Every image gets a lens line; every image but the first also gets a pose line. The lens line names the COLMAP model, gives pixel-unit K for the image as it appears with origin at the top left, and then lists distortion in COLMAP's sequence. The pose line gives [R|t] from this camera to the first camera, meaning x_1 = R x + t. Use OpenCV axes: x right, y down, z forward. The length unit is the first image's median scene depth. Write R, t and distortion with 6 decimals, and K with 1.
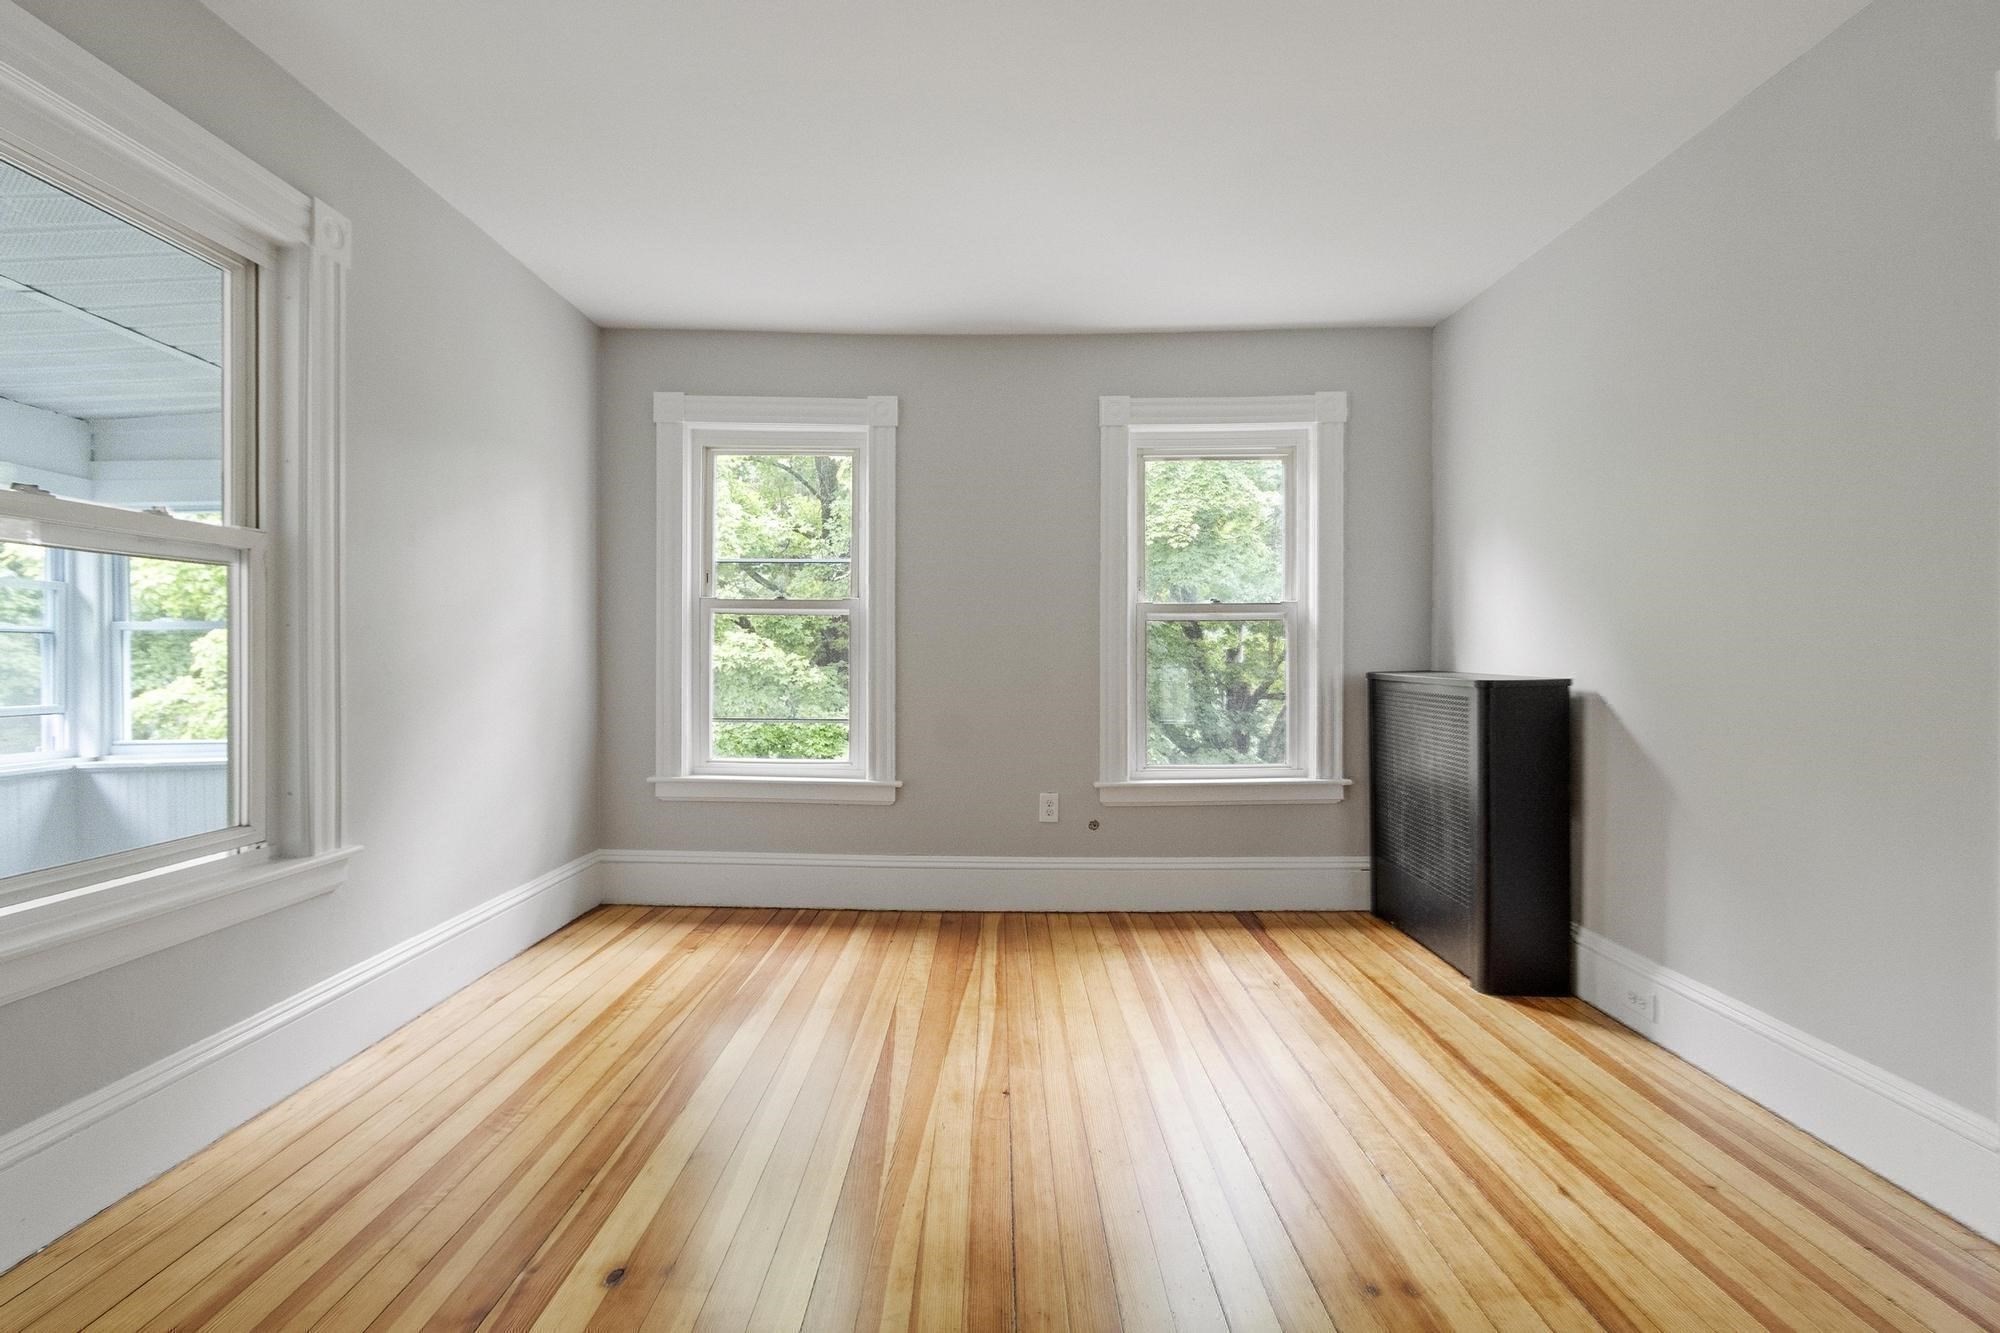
lens RADIAL K [[849.6, 0, 951.8], [0, 849.6, 658.4], [0, 0, 1]] dist [-0.000887, -0.000173]
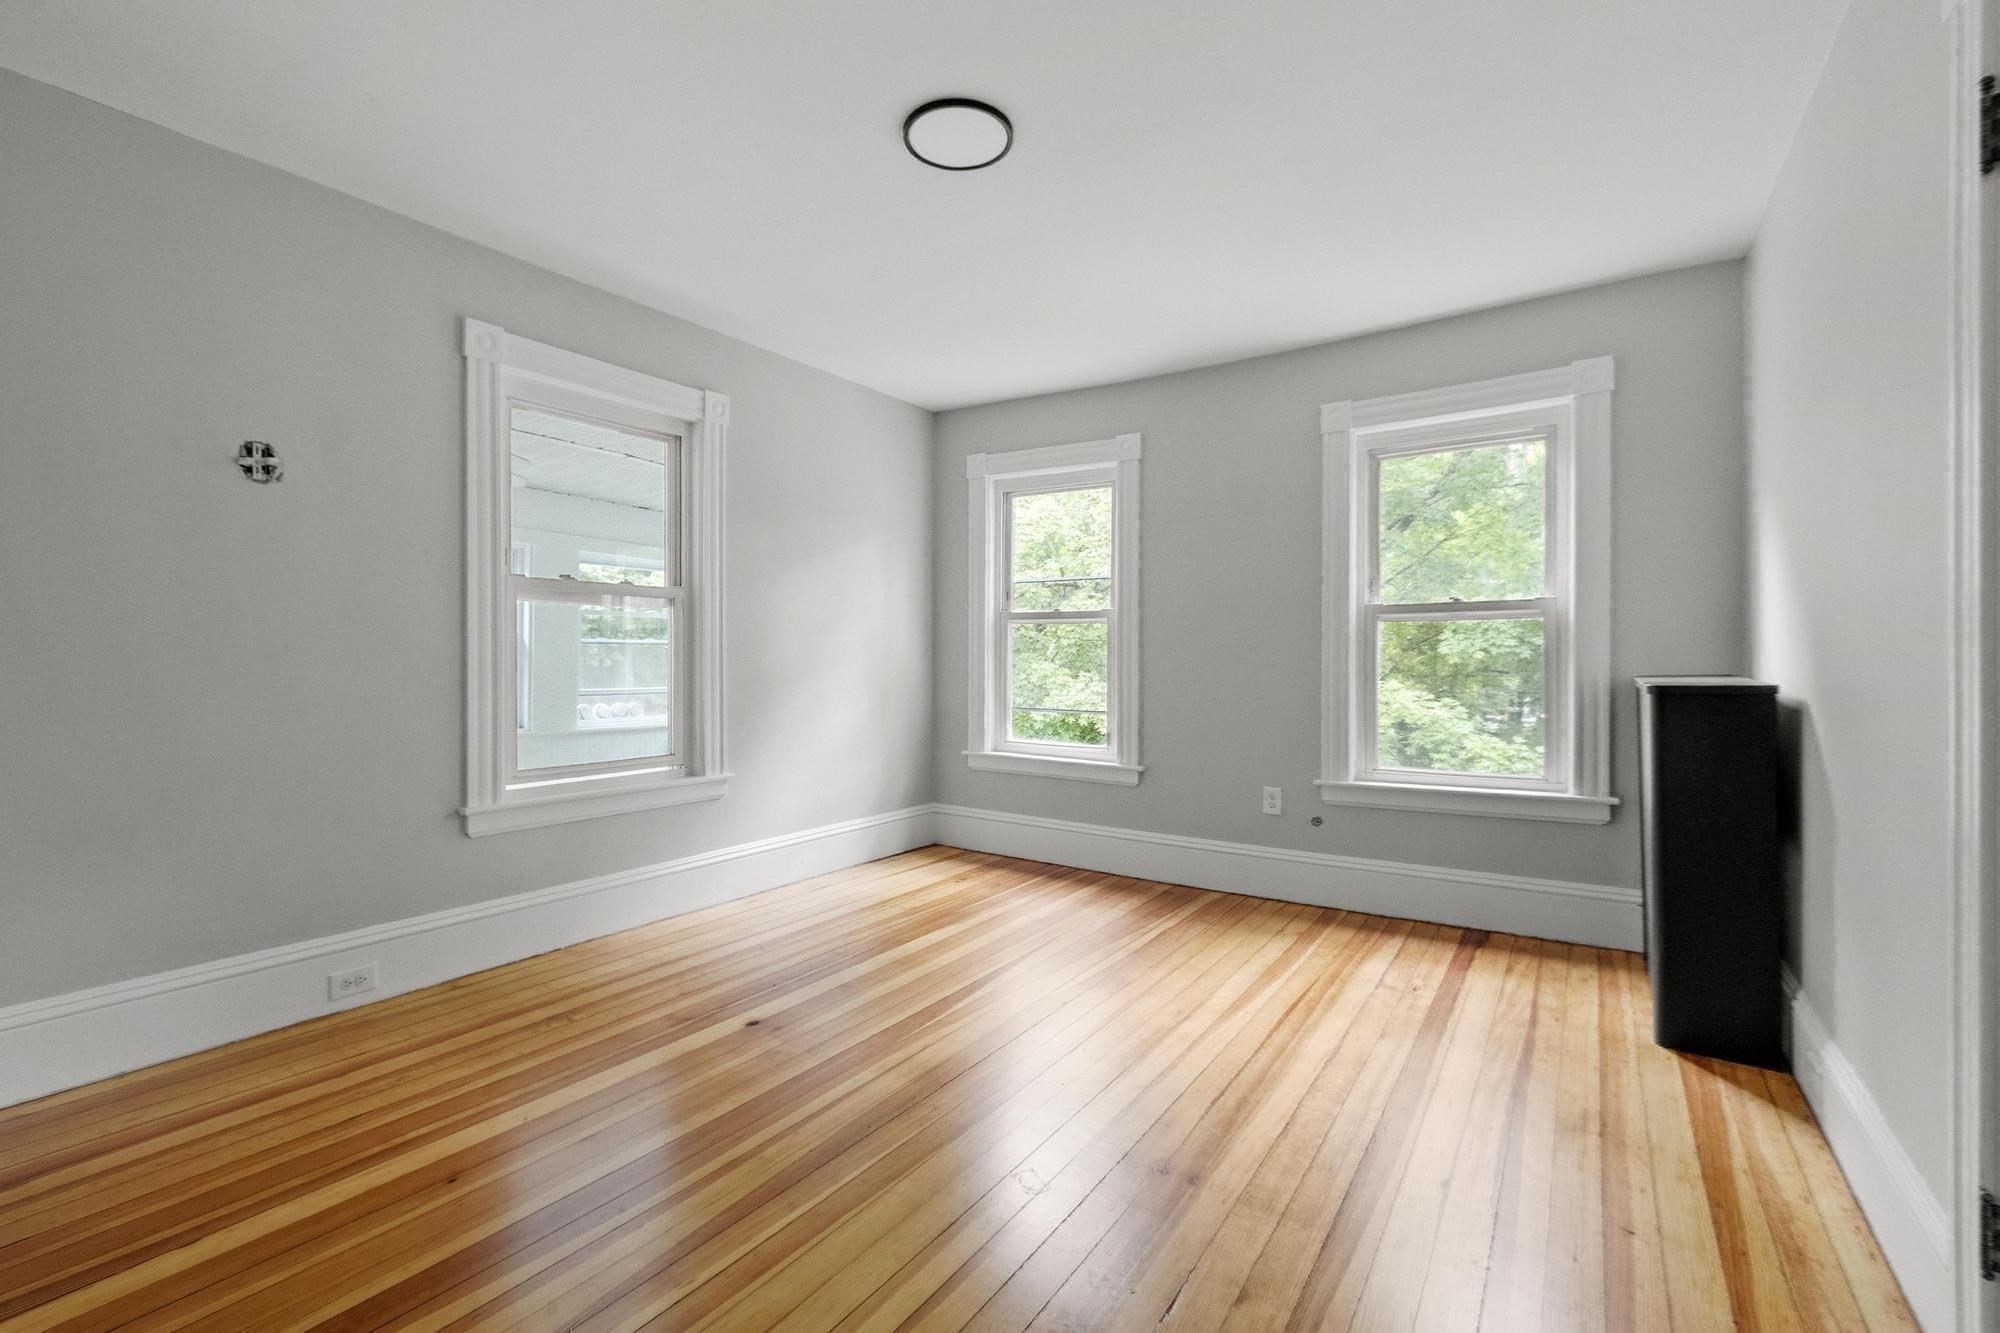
lens RADIAL K [[847.2, 0, 999.6], [0, 847.2, 652.5], [0, 0, 1]] dist [0.000109, -0.000051]
pose [[0.845318, -0.004034, -0.534248, 0.405529], [0.000005, 0.999972, -0.007542, -0.001008], [0.534263, 0.006373, 0.845294, -0.076512]]
